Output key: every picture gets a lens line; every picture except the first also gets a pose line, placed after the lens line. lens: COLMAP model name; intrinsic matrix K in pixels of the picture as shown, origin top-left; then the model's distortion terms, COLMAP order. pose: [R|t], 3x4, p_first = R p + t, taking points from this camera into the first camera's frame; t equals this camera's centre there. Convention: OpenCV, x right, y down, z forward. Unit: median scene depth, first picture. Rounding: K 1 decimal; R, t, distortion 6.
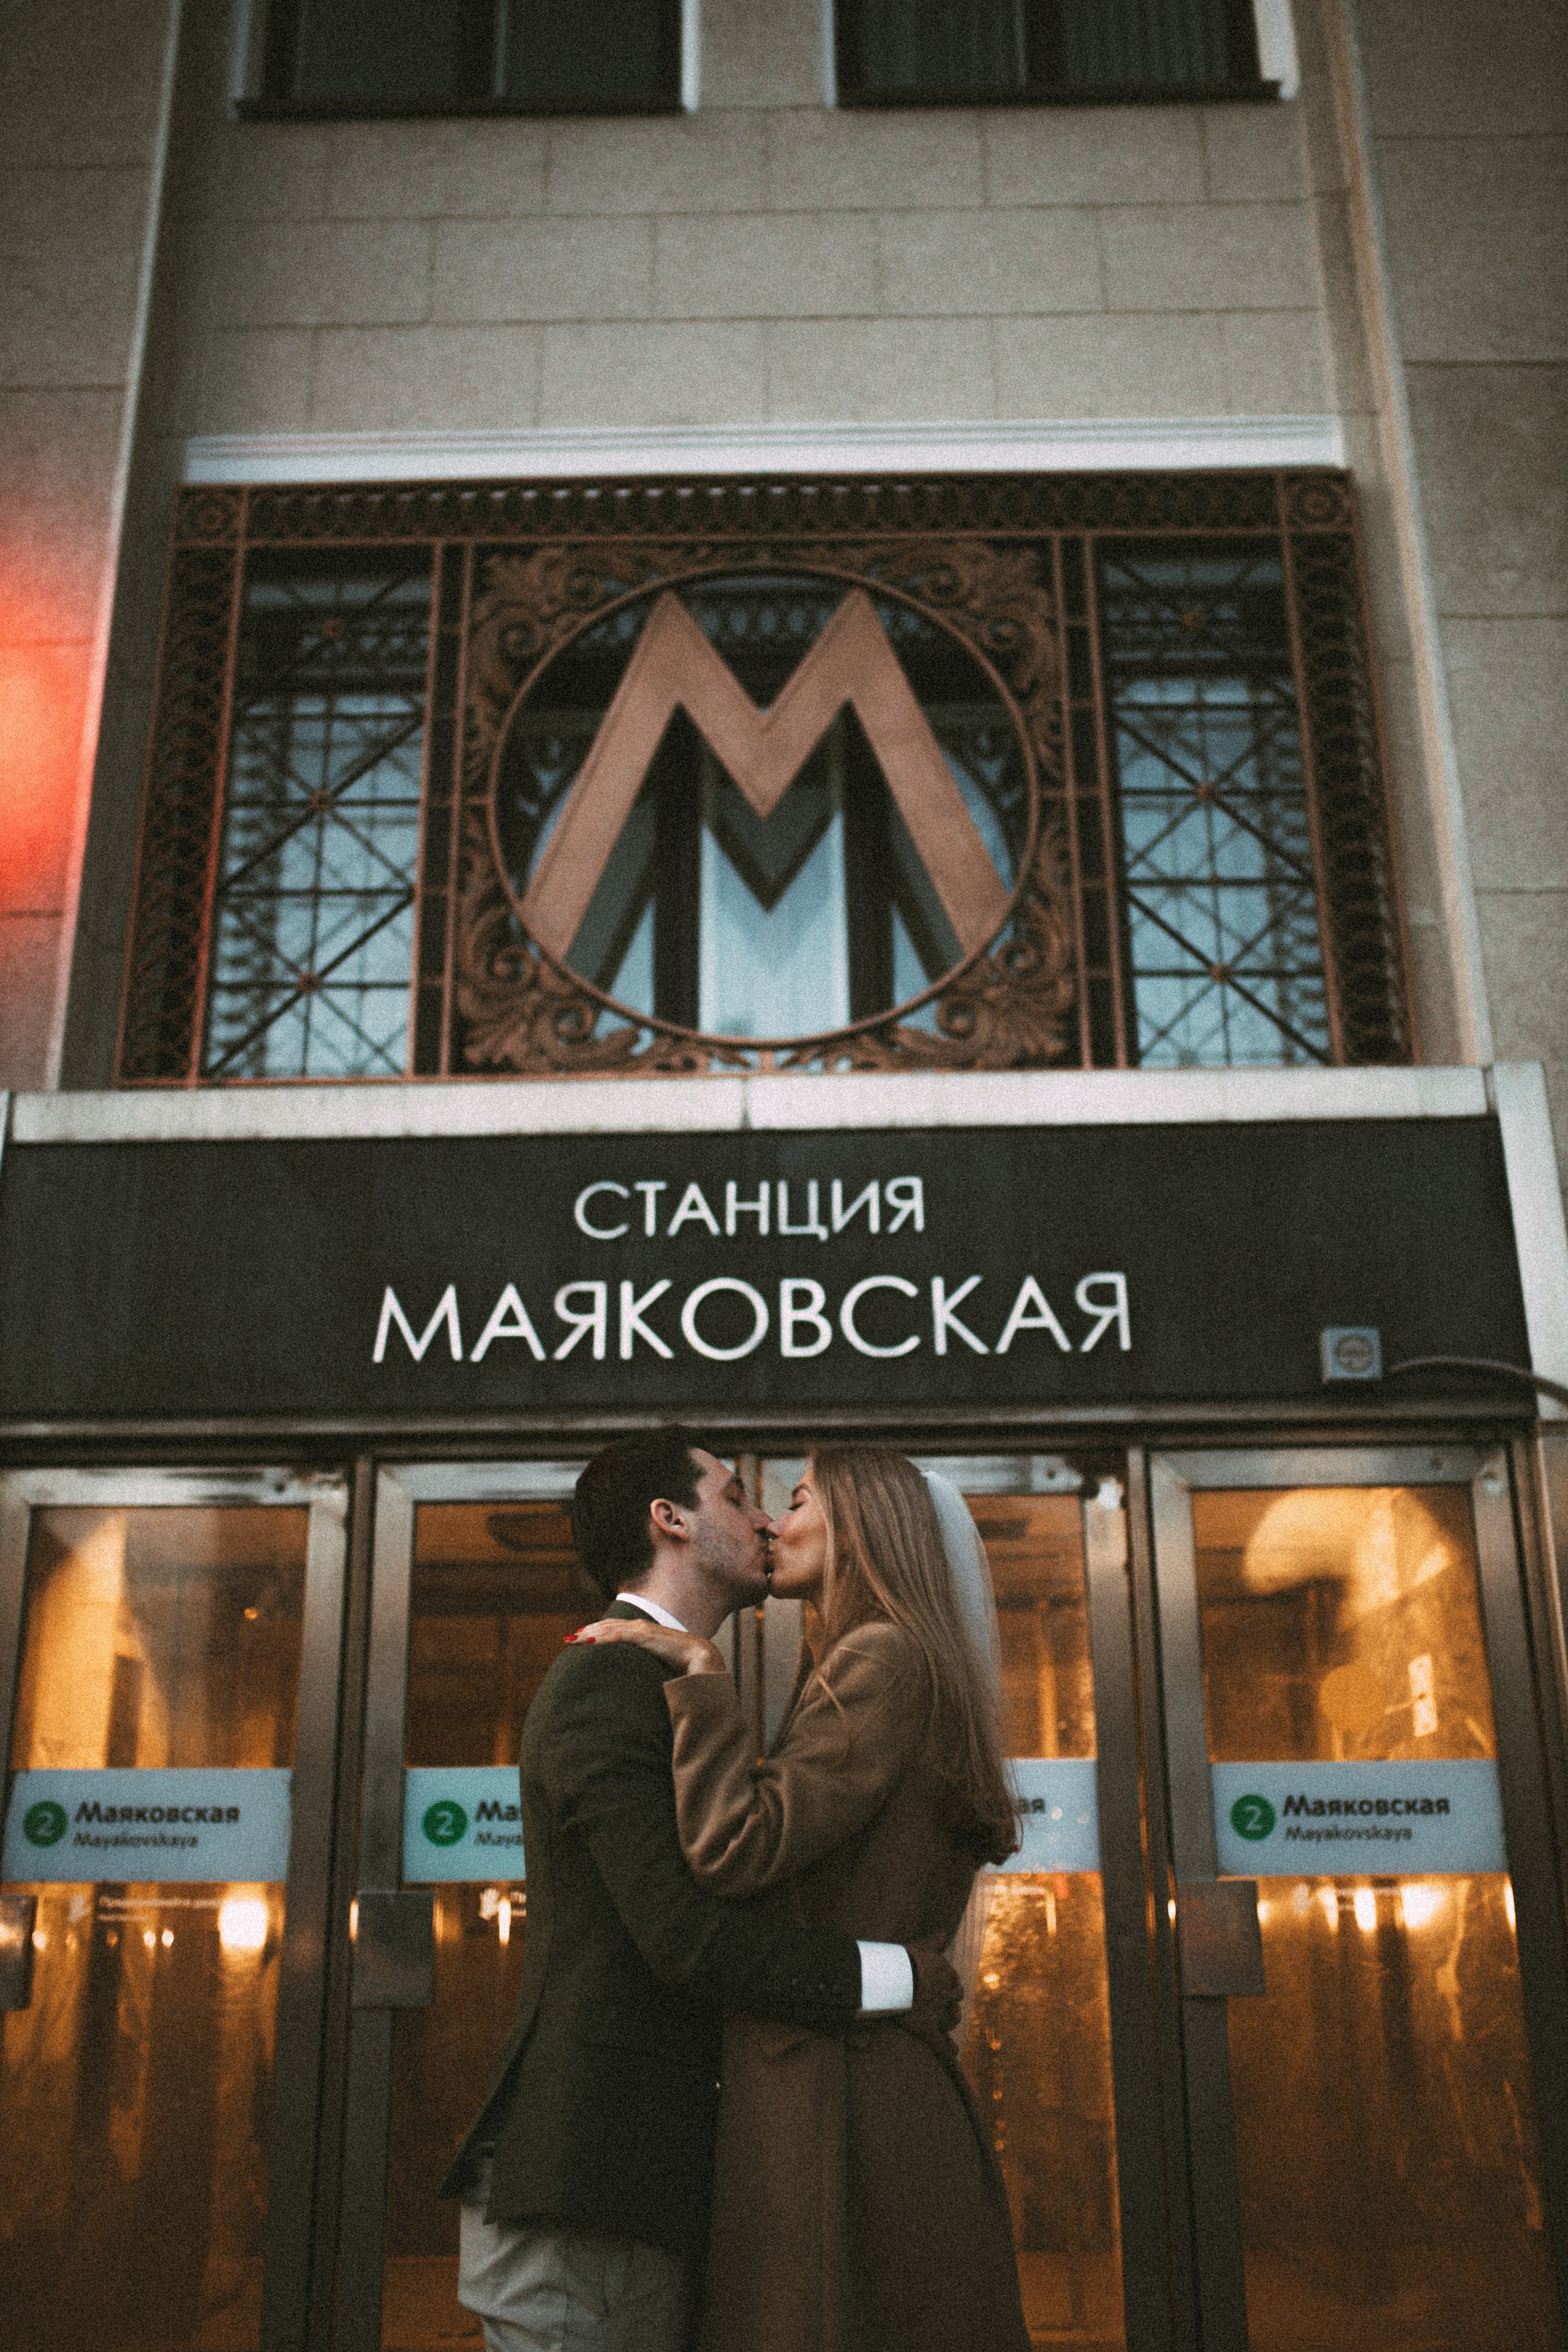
lens RADIAL K [[2333.7, 0, 784.0], [0, 2333.7, 1176.0], [0, 0, 1]] dist [-0.027298, 0.009475]
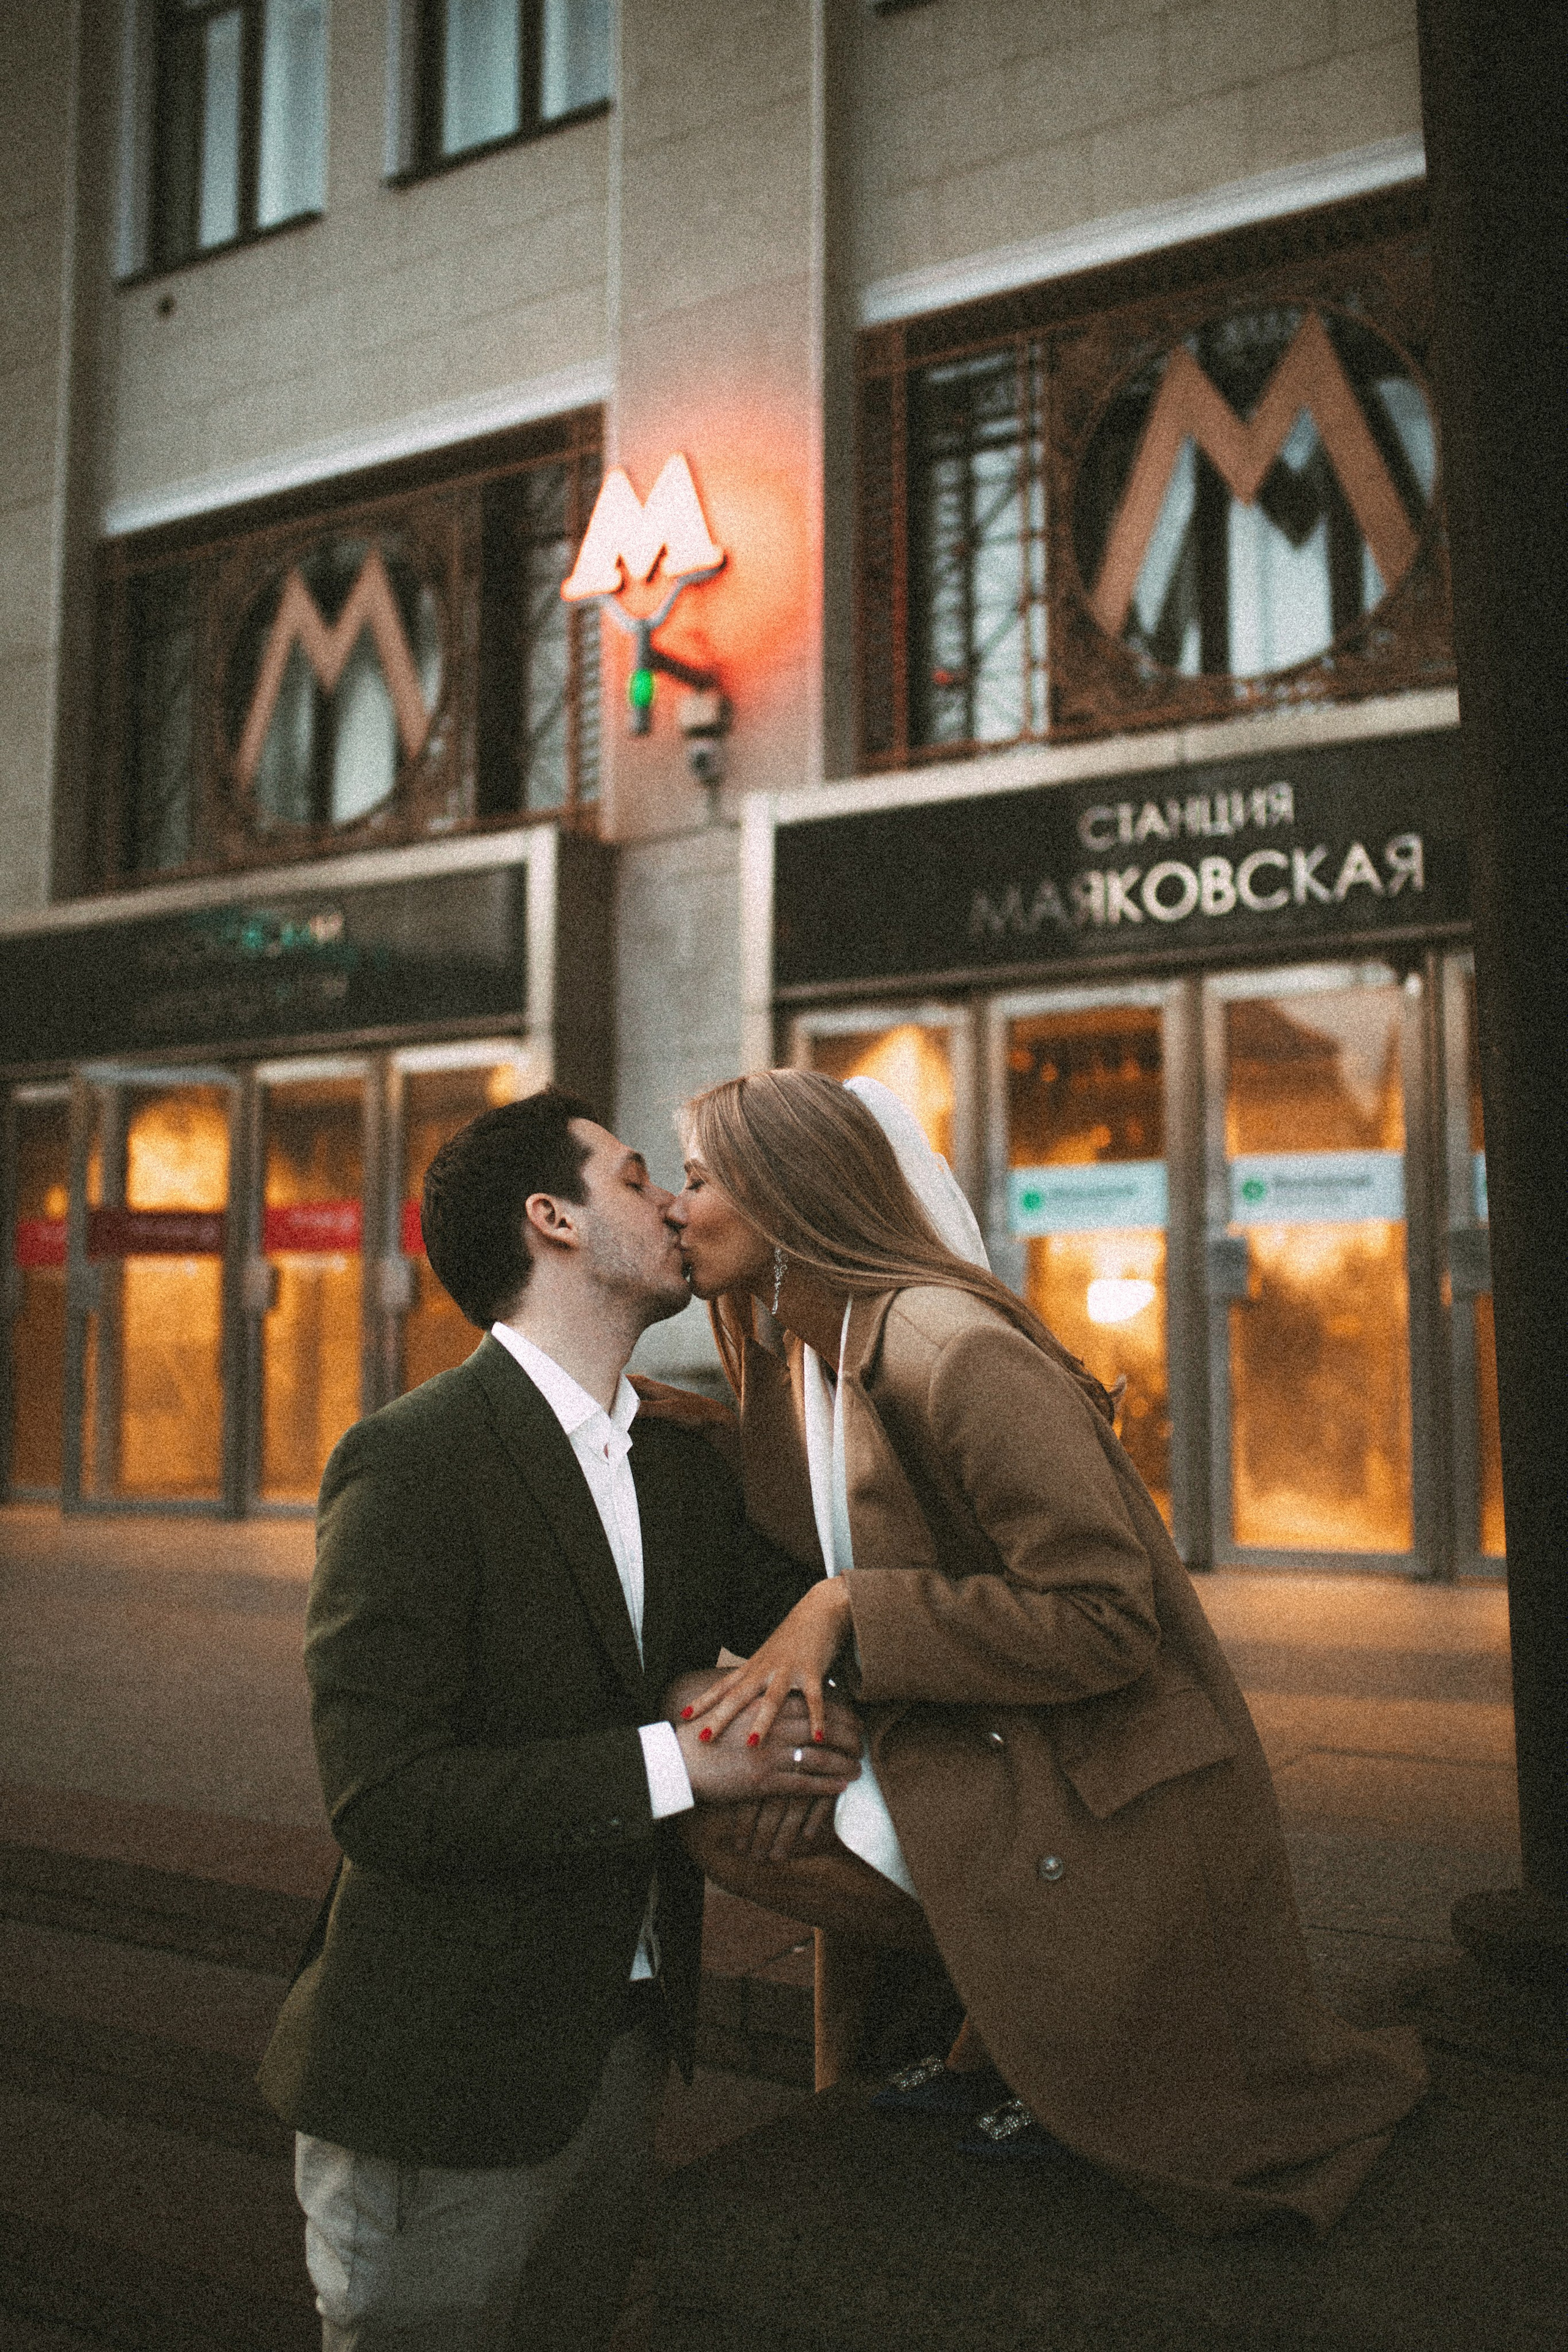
lens RADIAL K [[2333.7, 0, 784.0], [0, 2333.7, 1176.0], [0, 0, 1]] dist [-0.027298, 0.009475]
pose [[0.866193, -0.044446, -0.497730, 0.512927], [0.160522, 0.967996, 0.192916, -0.096234], [0.473226, -0.246999, 0.845605, -0.485087]]
